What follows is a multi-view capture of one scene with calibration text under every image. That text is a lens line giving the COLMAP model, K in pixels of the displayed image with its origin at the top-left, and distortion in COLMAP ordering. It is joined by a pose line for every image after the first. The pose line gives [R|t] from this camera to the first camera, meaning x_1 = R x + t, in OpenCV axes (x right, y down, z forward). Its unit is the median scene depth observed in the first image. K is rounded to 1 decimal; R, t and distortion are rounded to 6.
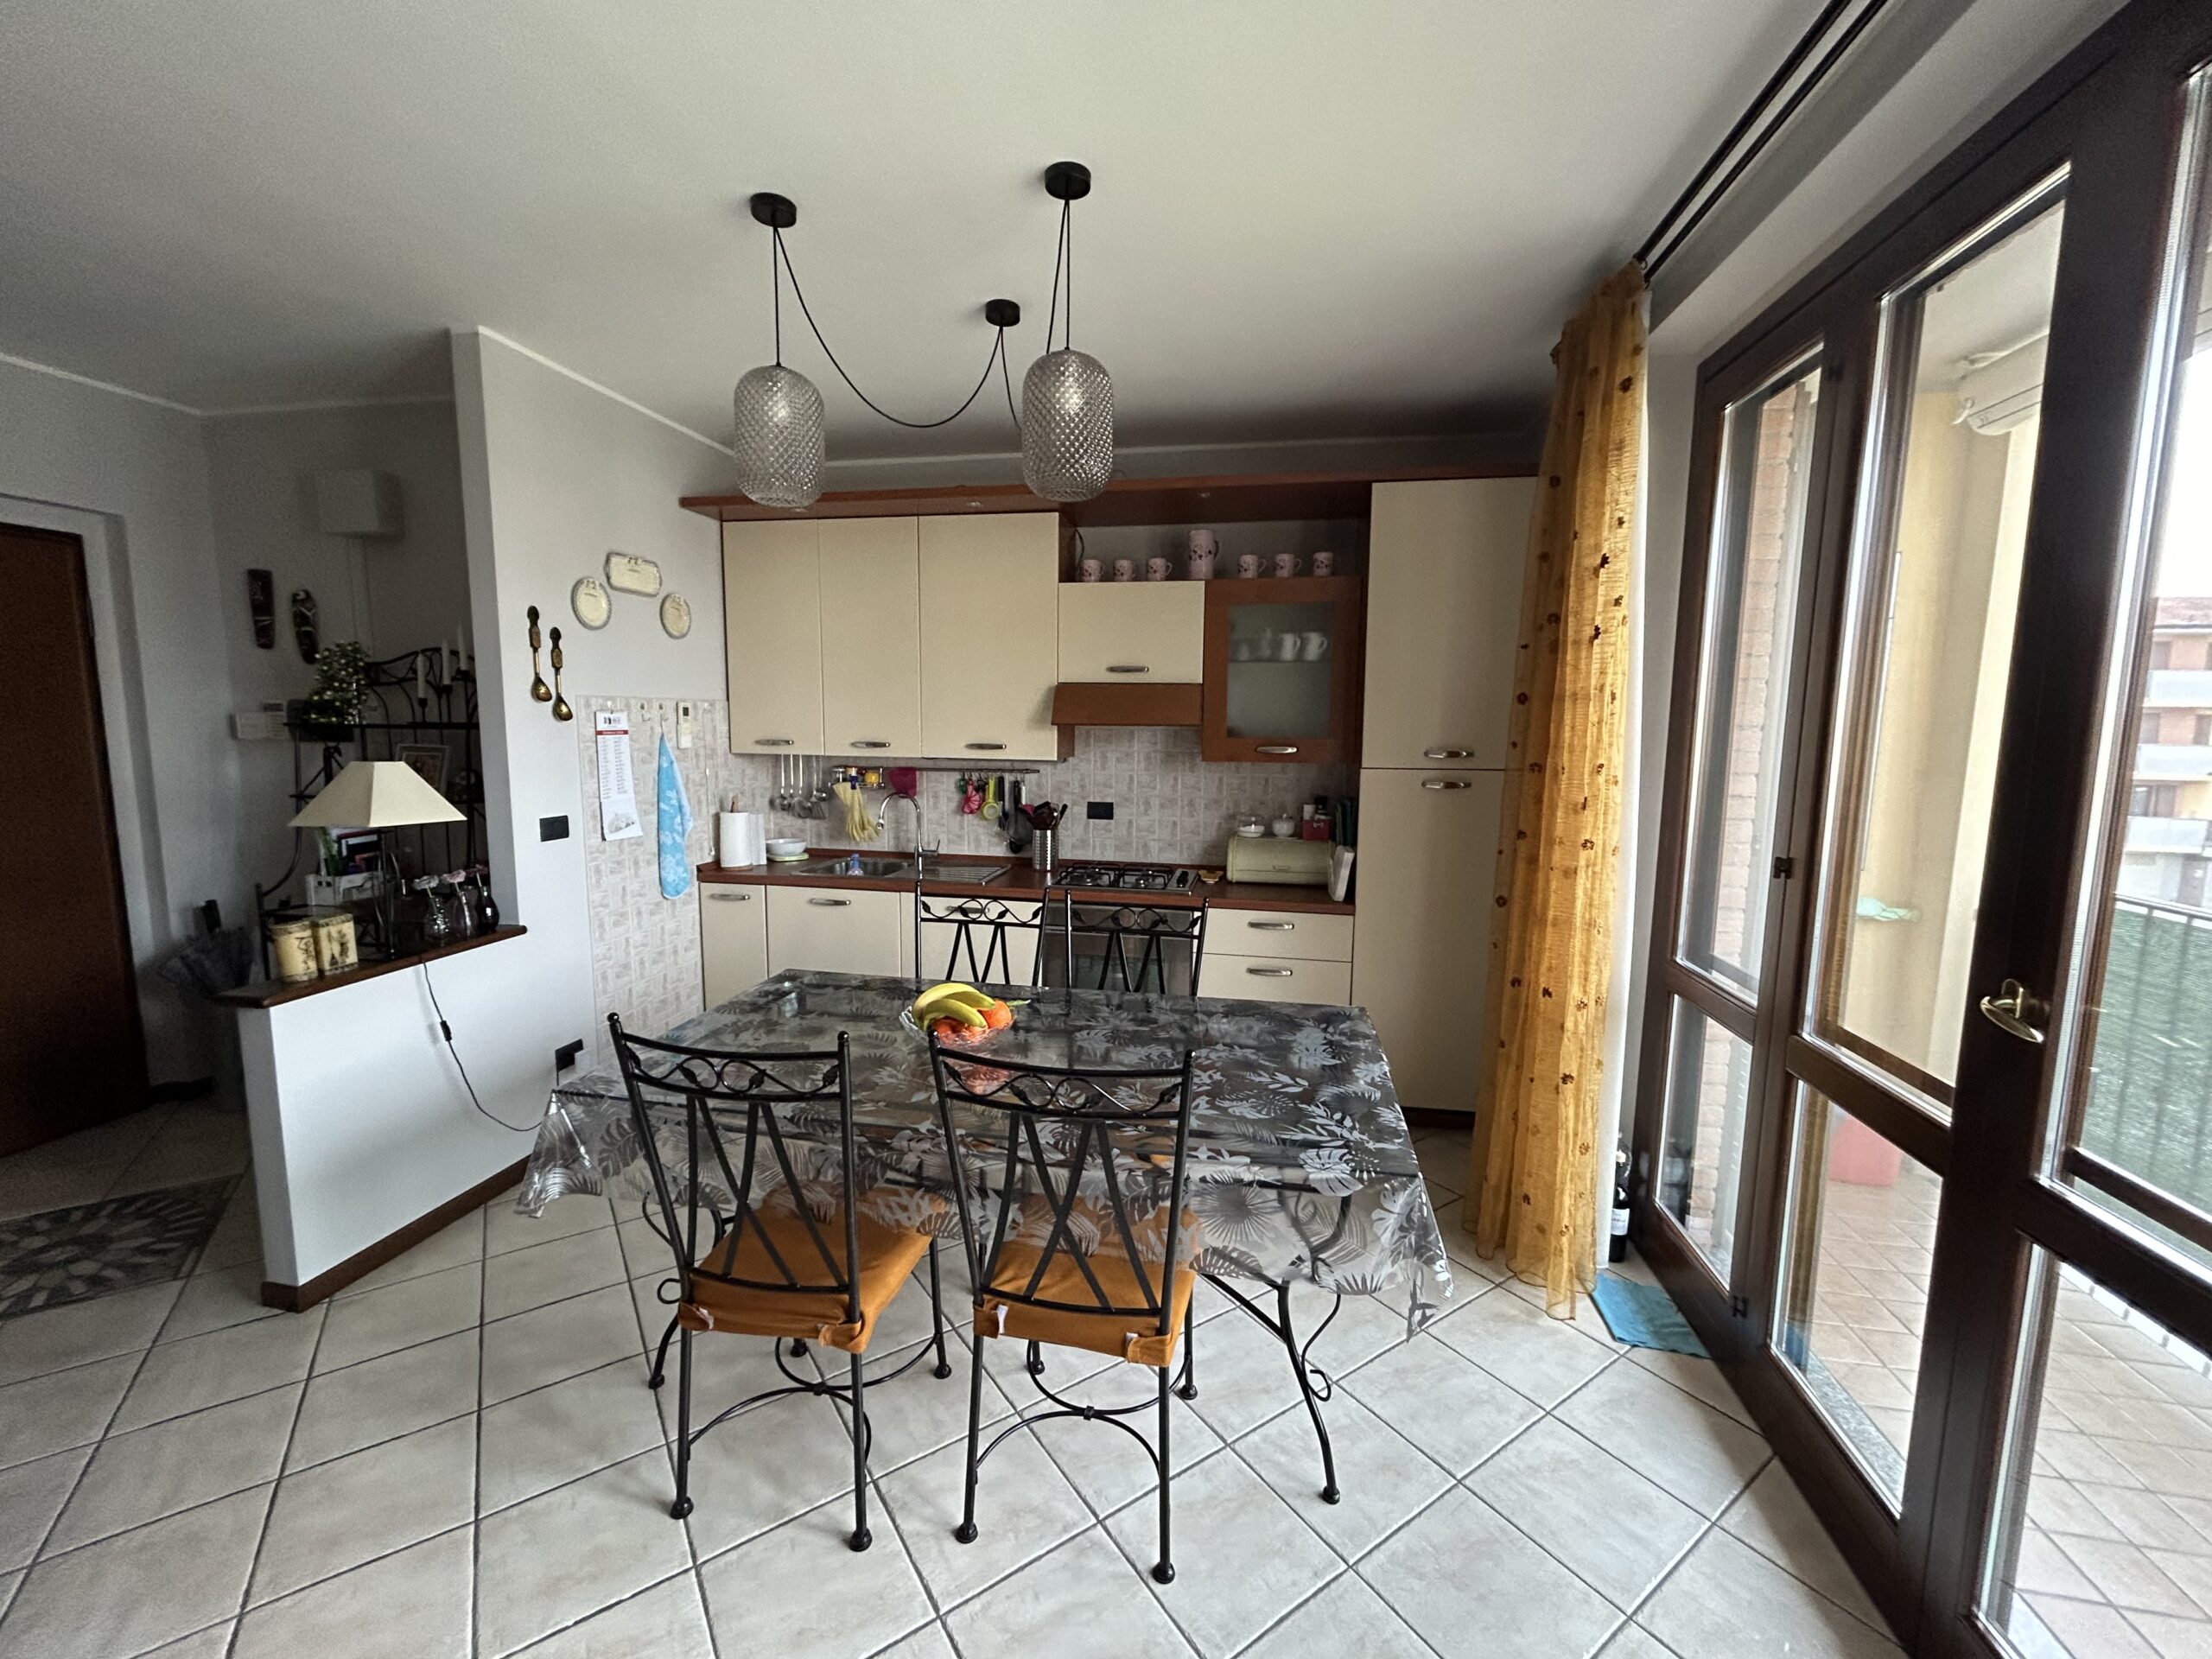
lens RADIAL K [[889.6, 0, 1106.7], [0, 889.6, 827.3], [0, 0, 1]] dist [-0.003799, 0.000946]
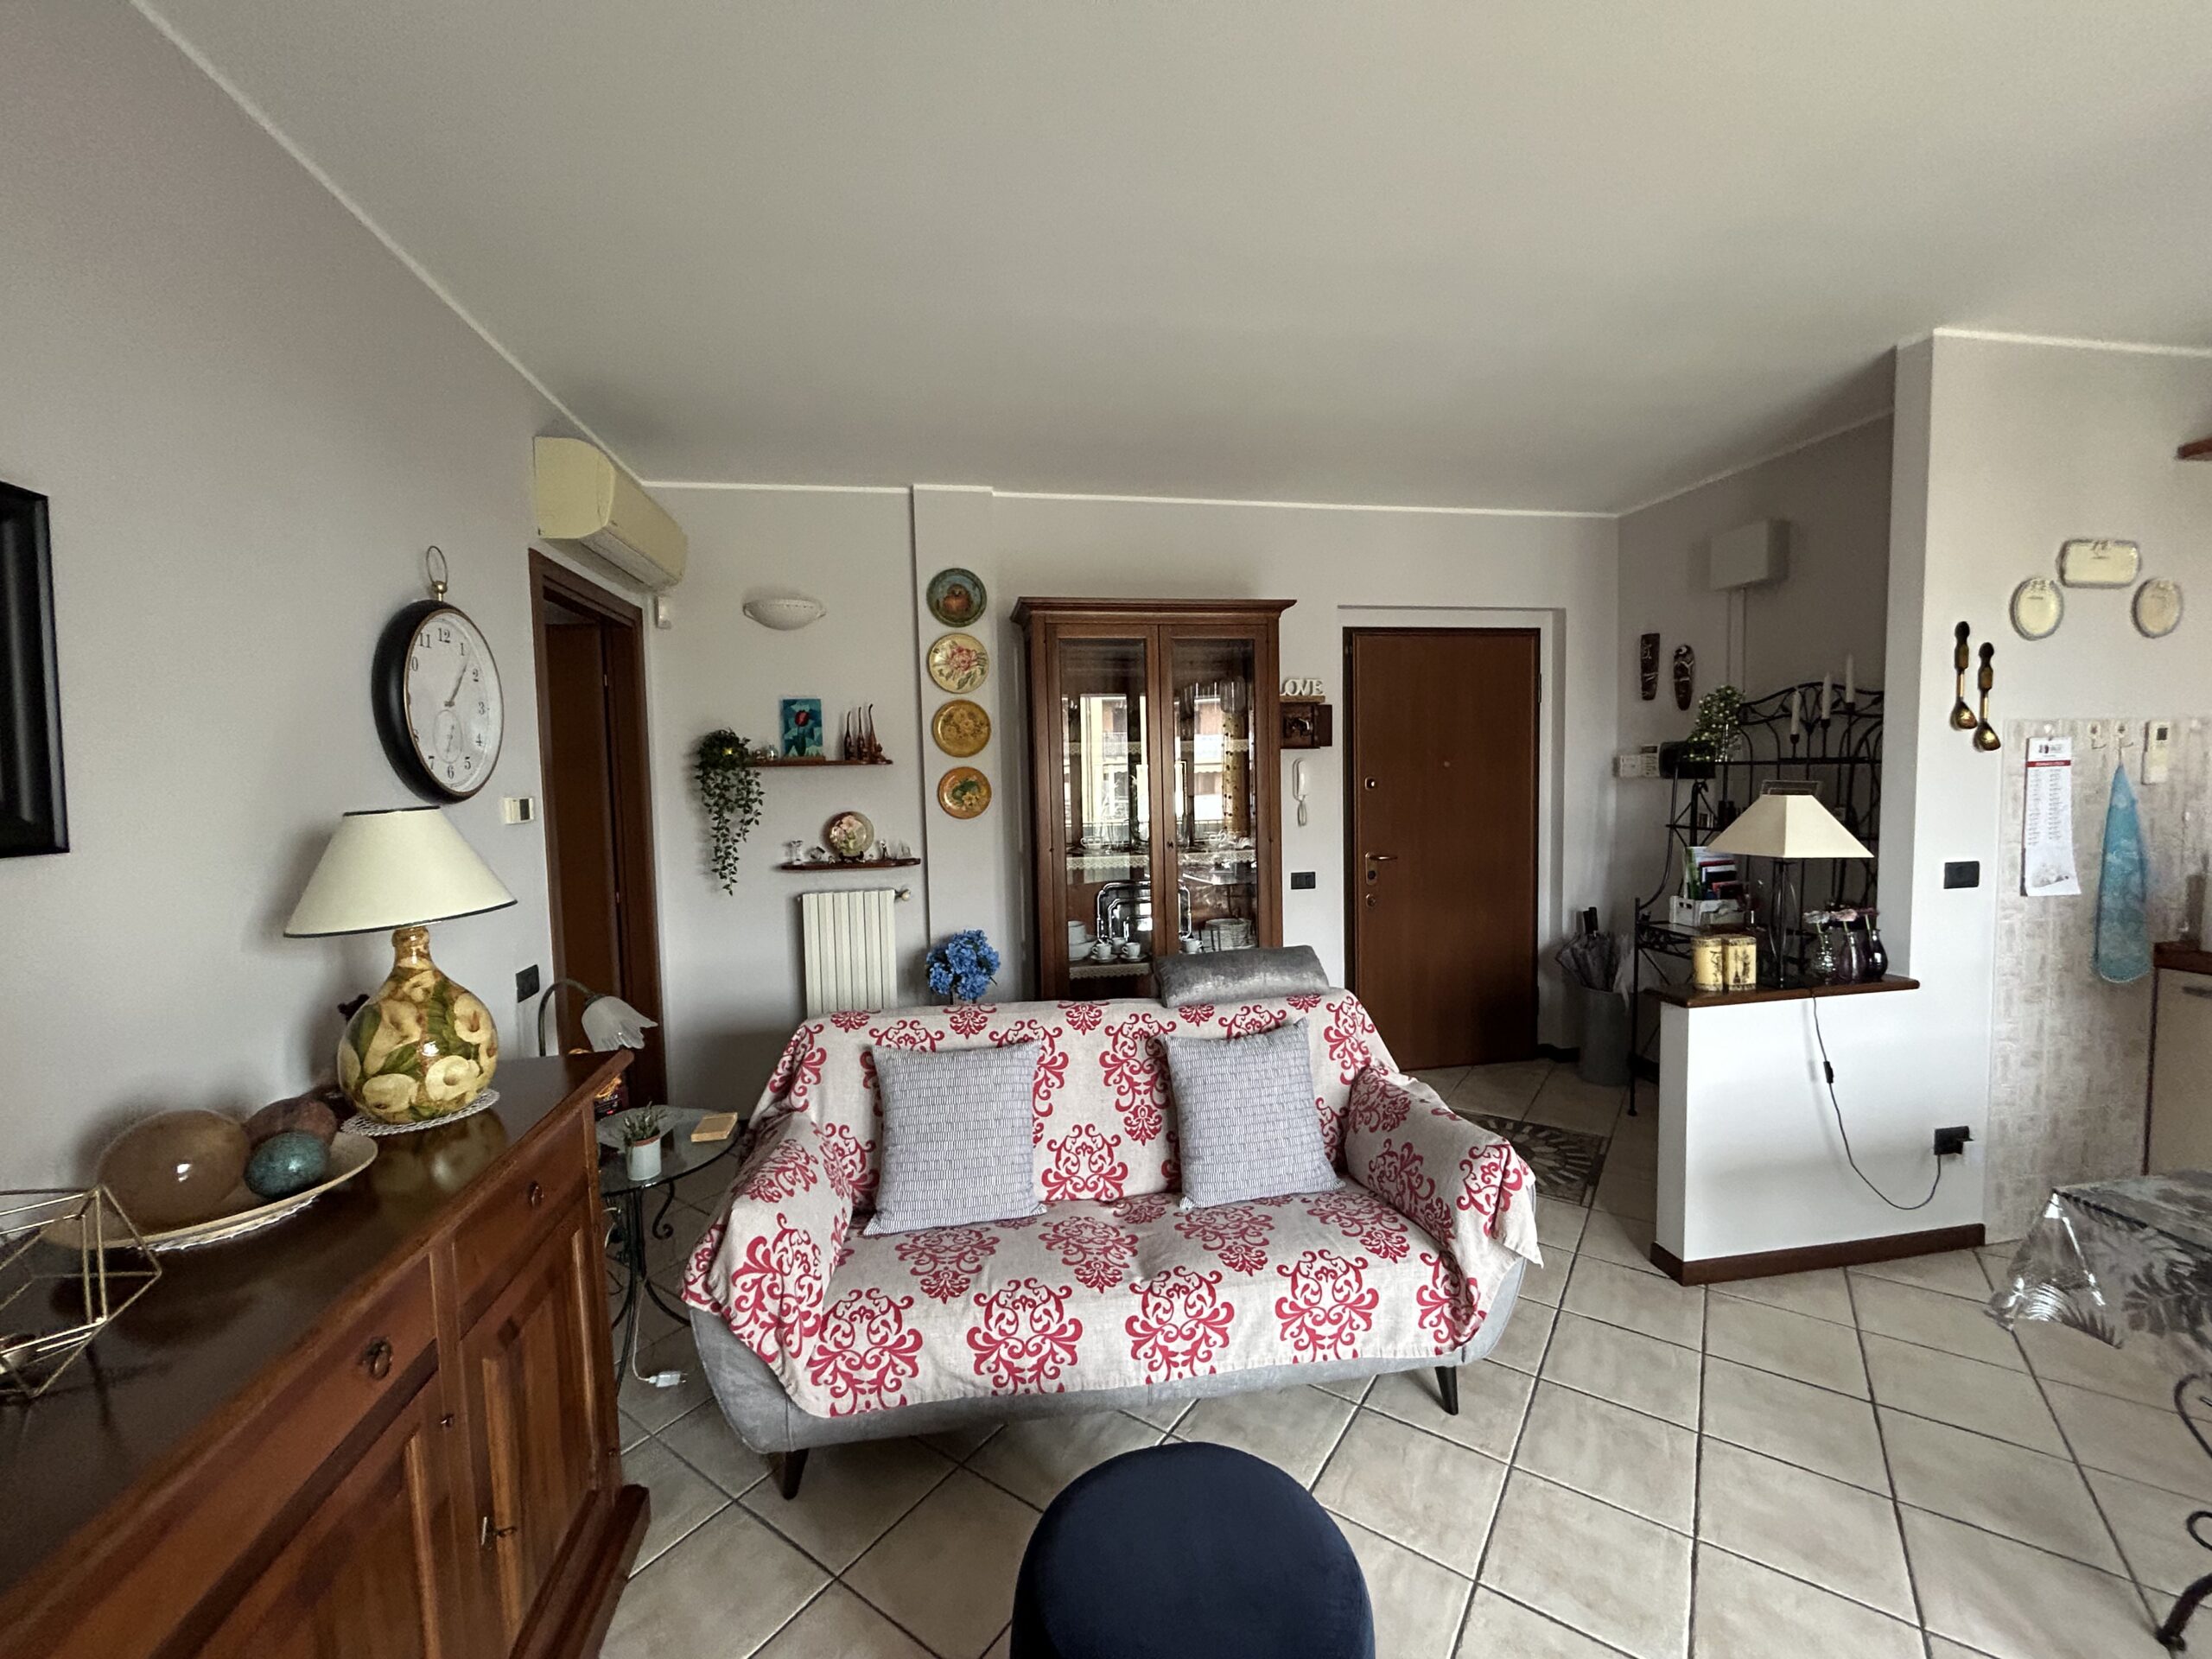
lens RADIAL K [[889.6, 0, 1106.7], [0, 889.6, 829.5], [0, 0, 1]] dist [-0.003799, 0.000946]
pose [[0.354382, 0.045382, -0.933999, -0.102645], [-0.086024, 0.996168, 0.015763, 0.013872], [0.931135, 0.074761, 0.356928, -0.081422]]
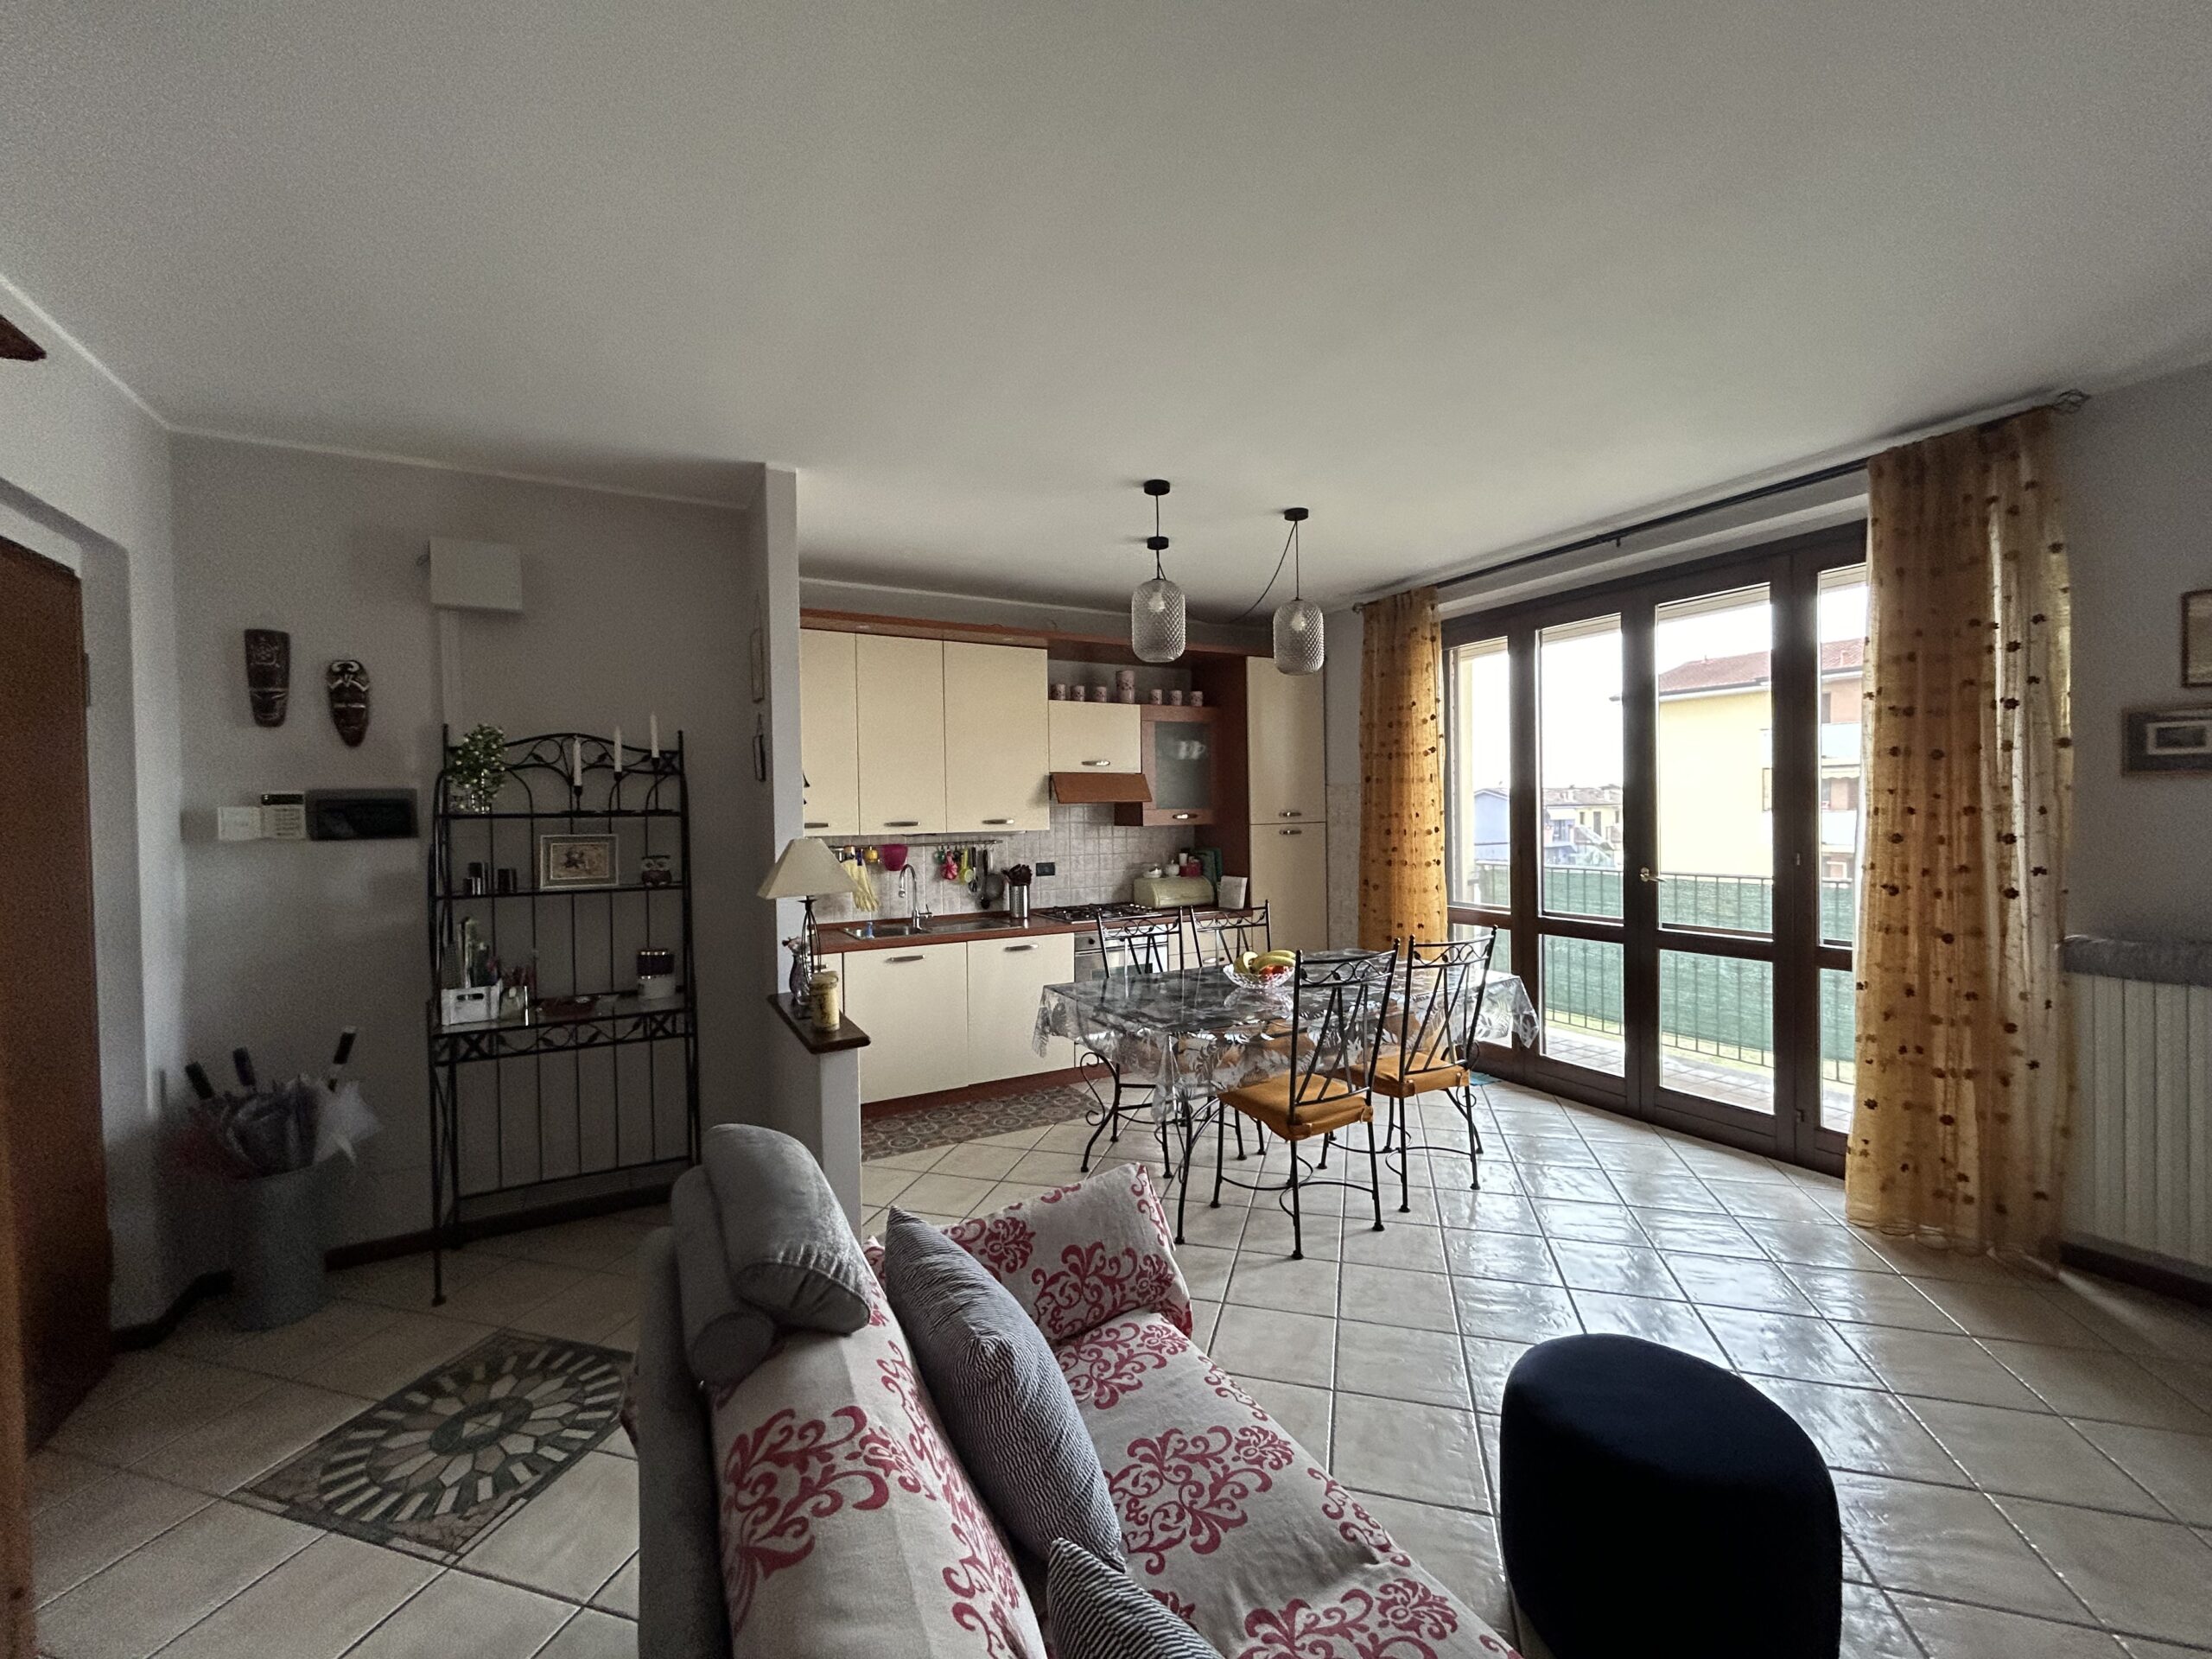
lens RADIAL K [[889.6, 0, 1103.3], [0, 889.6, 828.0], [0, 0, 1]] dist [-0.003799, 0.000946]
pose [[0.771210, -0.036210, 0.635550, -0.949957], [0.100117, 0.992856, -0.064919, 0.017312], [-0.628658, 0.113695, 0.769326, -0.084065]]
